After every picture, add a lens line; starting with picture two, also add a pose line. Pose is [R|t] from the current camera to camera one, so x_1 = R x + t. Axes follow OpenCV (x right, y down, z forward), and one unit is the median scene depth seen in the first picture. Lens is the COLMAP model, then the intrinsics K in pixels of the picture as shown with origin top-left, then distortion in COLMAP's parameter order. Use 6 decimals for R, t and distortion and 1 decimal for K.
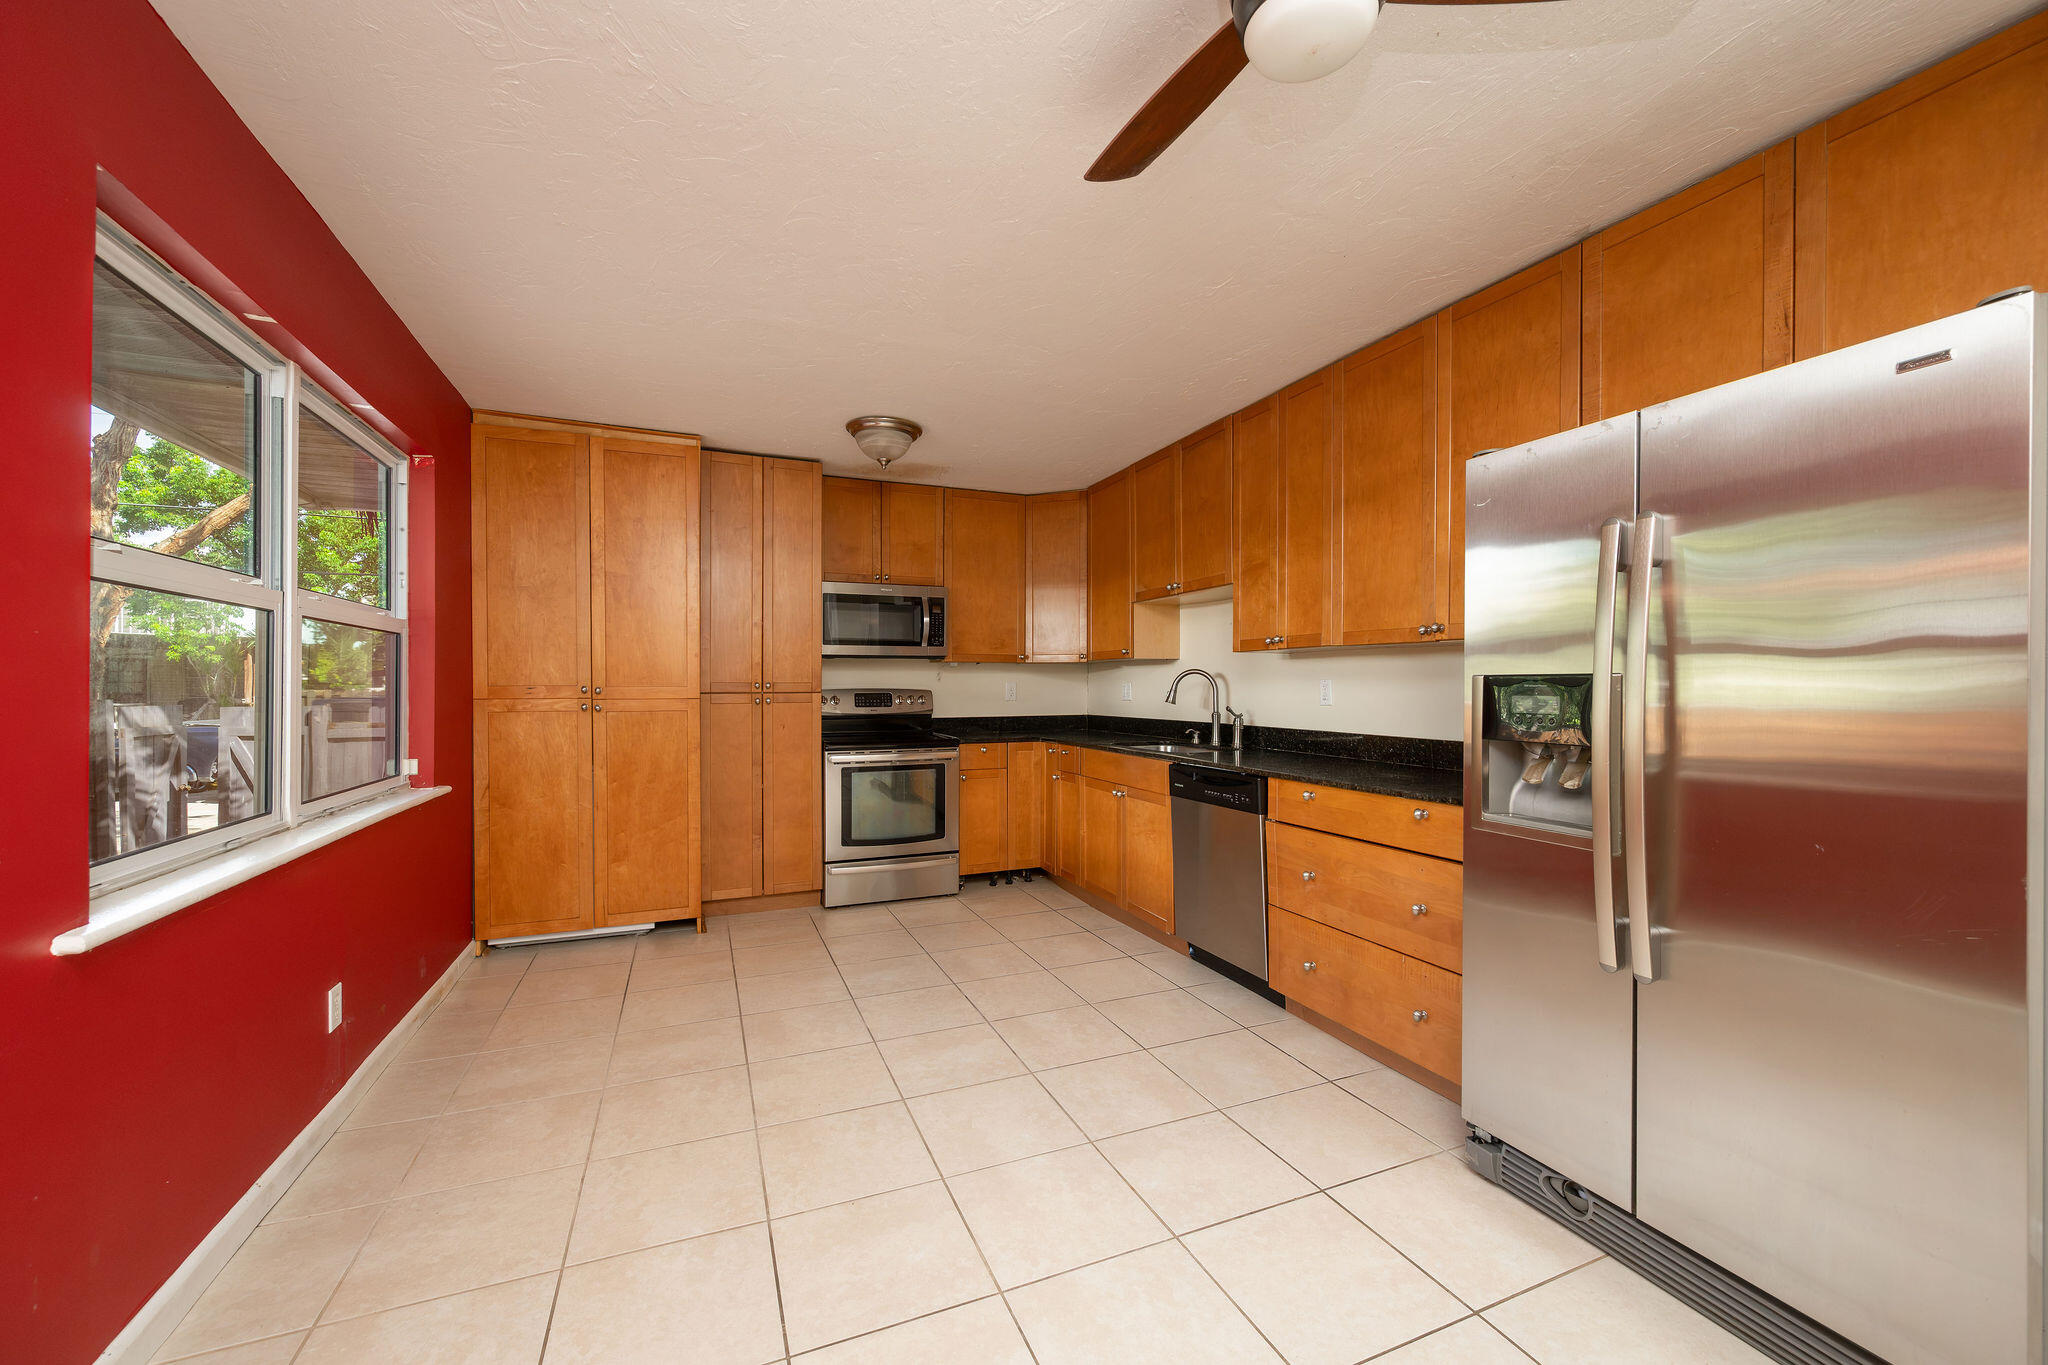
lens RADIAL K [[829.6, 0, 1026.2], [0, 829.6, 690.1], [0, 0, 1]] dist [-0.001127, 0.000013]
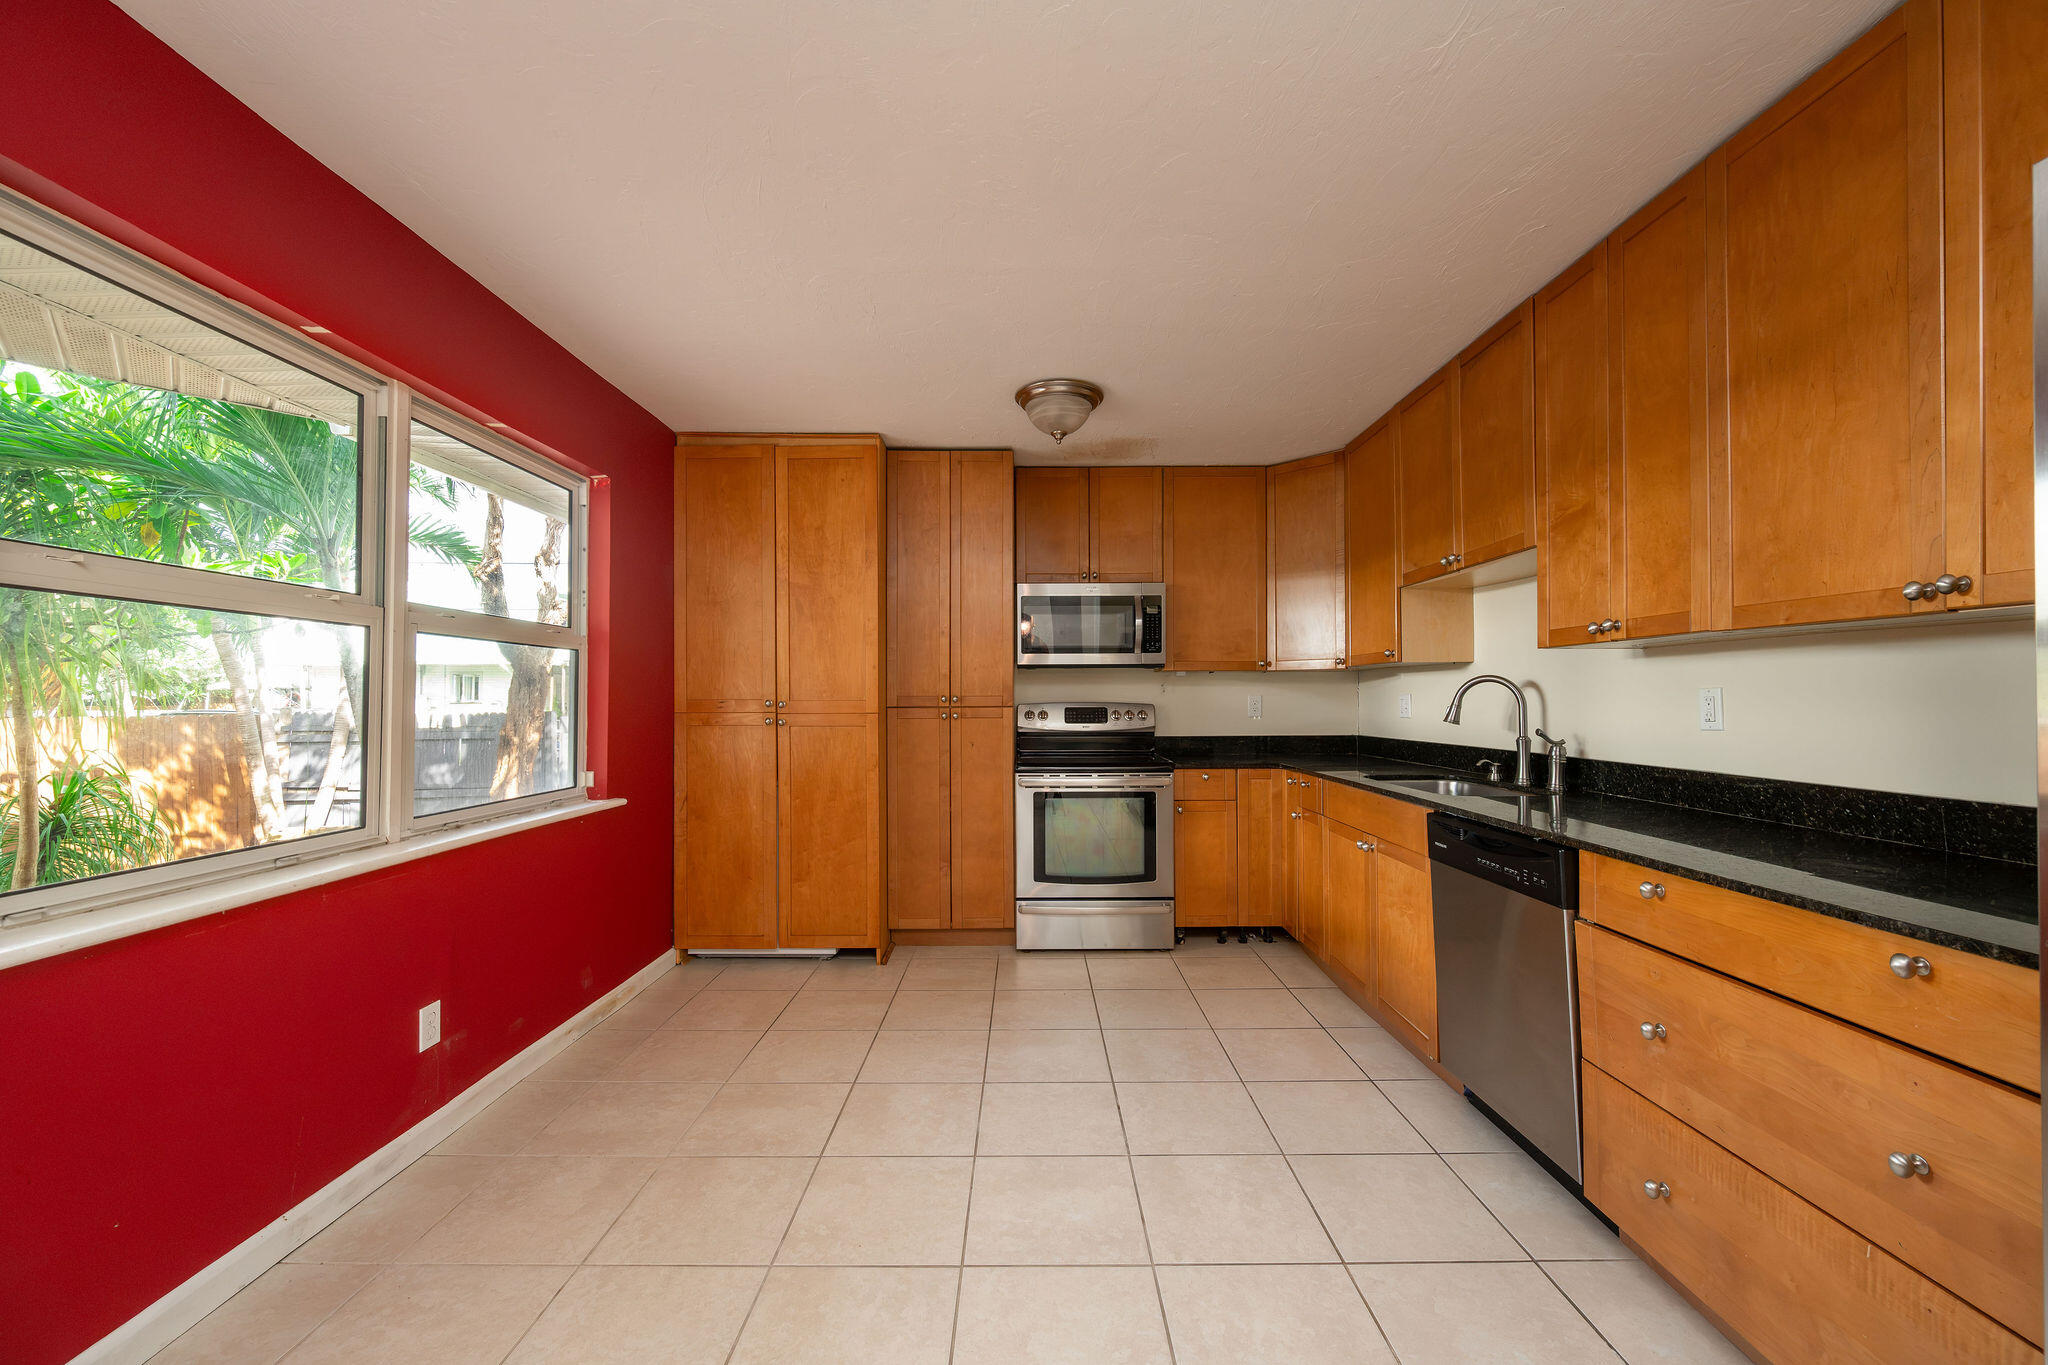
lens RADIAL K [[806.9, 0, 1026.2], [0, 806.9, 688.9], [0, 0, 1]] dist [-0.000930, 0.000217]
pose [[0.920210, -0.006253, -0.391375, 0.119465], [-0.000621, 0.999848, -0.017436, -0.001578], [0.391424, 0.016288, 0.920066, 0.232588]]
